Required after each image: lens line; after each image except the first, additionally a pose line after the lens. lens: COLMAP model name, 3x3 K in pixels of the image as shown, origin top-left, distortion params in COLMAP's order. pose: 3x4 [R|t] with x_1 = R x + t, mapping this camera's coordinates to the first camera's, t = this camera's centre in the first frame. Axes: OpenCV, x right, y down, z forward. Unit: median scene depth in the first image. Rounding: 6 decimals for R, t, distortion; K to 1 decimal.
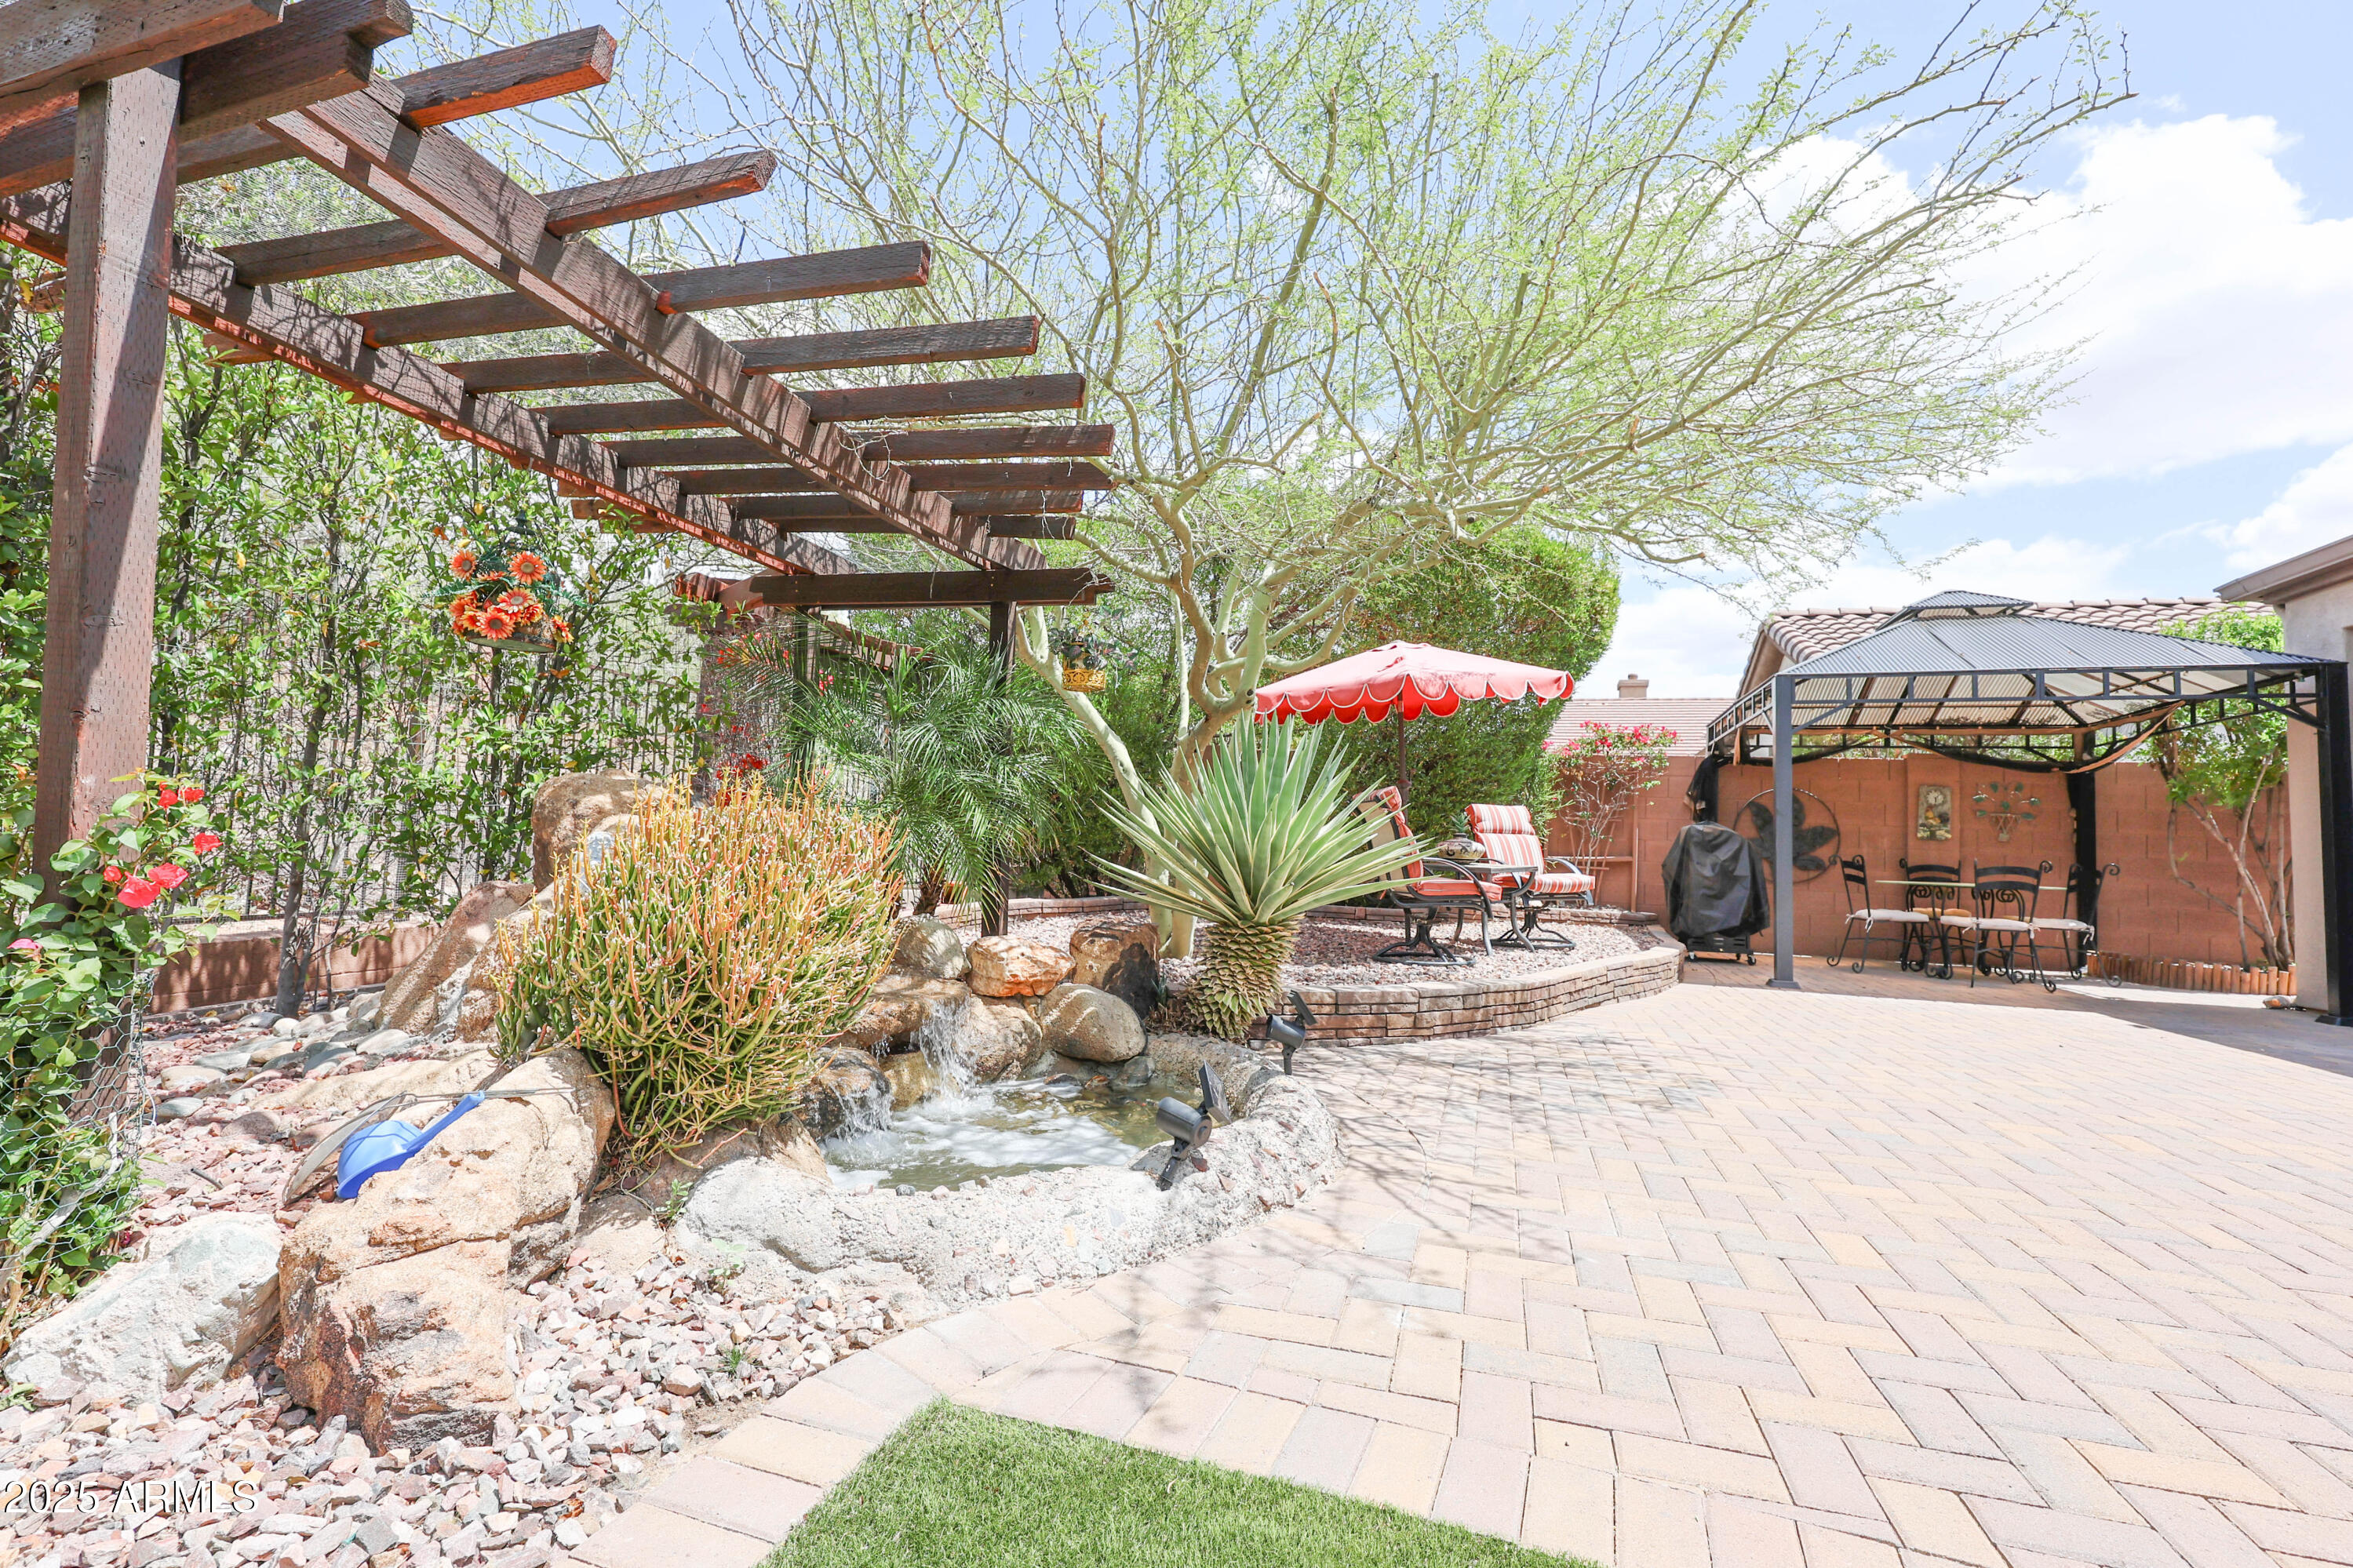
lens RADIAL K [[1008.9, 0, 1176.5], [0, 1008.9, 784.0], [0, 0, 1]] dist [-0.001593, -0.000284]
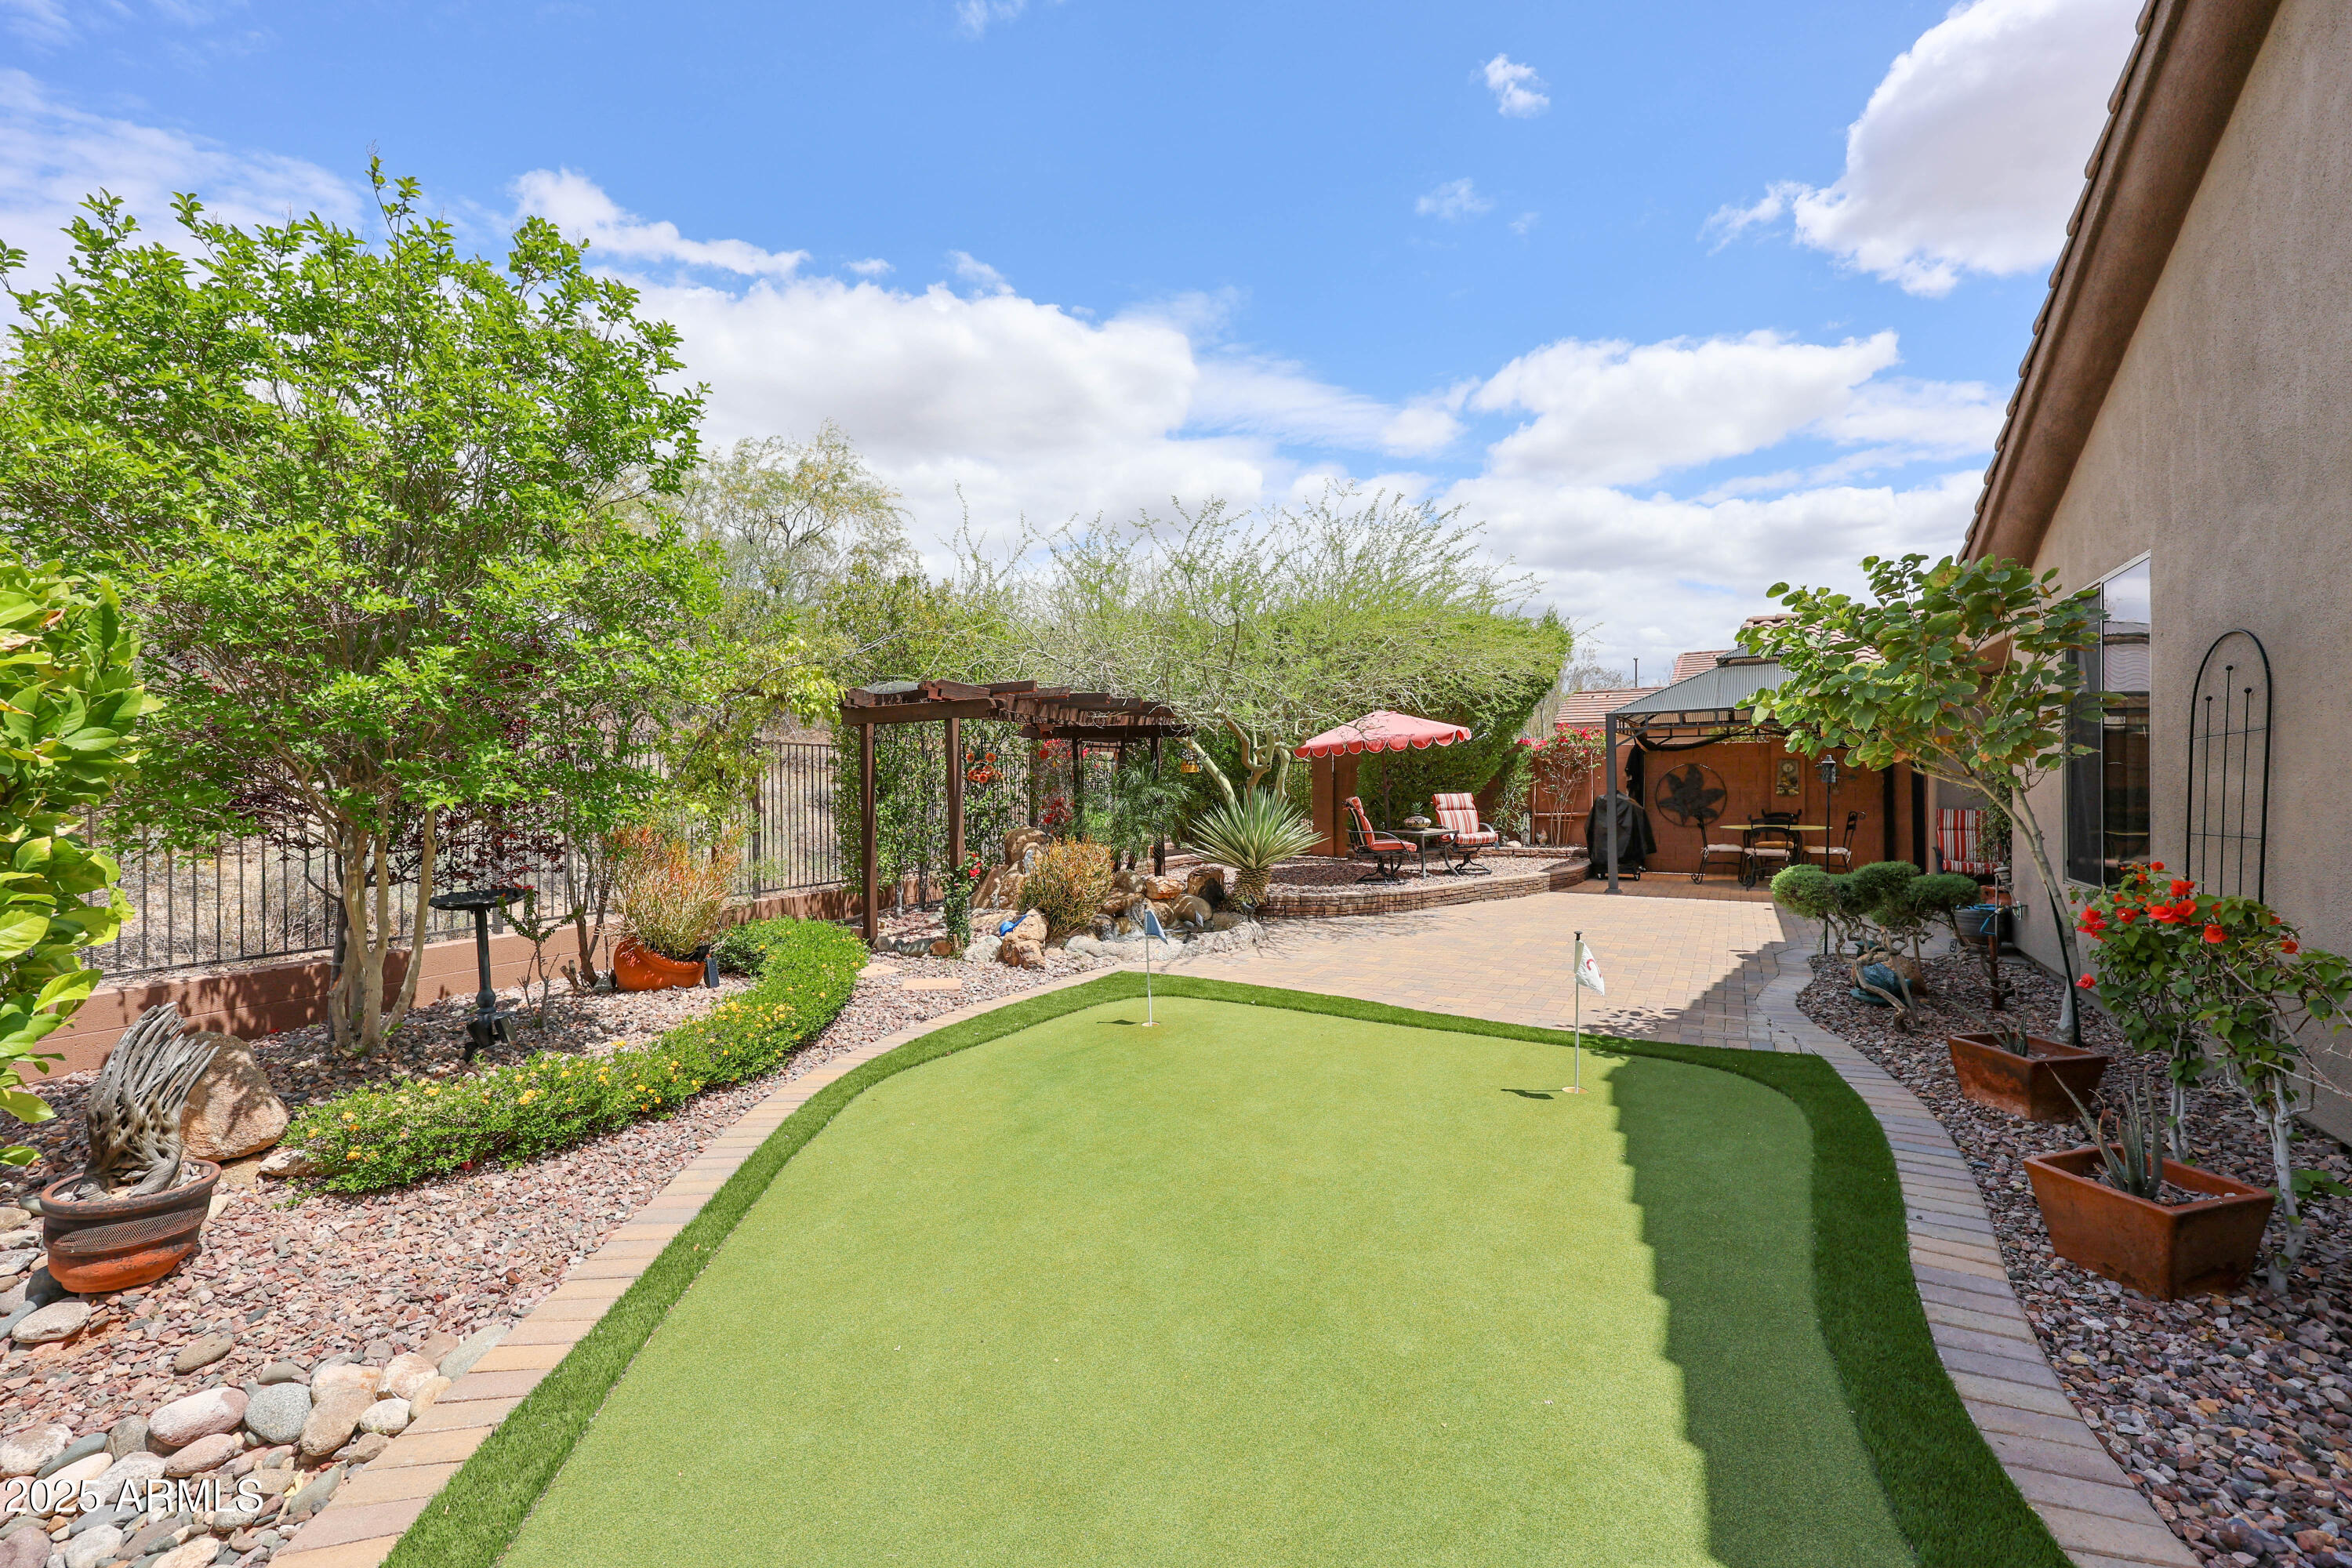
lens RADIAL K [[1008.6, 0, 1176.0], [0, 1008.6, 784.0], [0, 0, 1]] dist [-0.001593, -0.000284]
pose [[0.968834, -0.046363, -0.243332, 0.539993], [0.062549, 0.996284, 0.059216, -0.249838], [0.239683, -0.072590, 0.968134, -1.565111]]
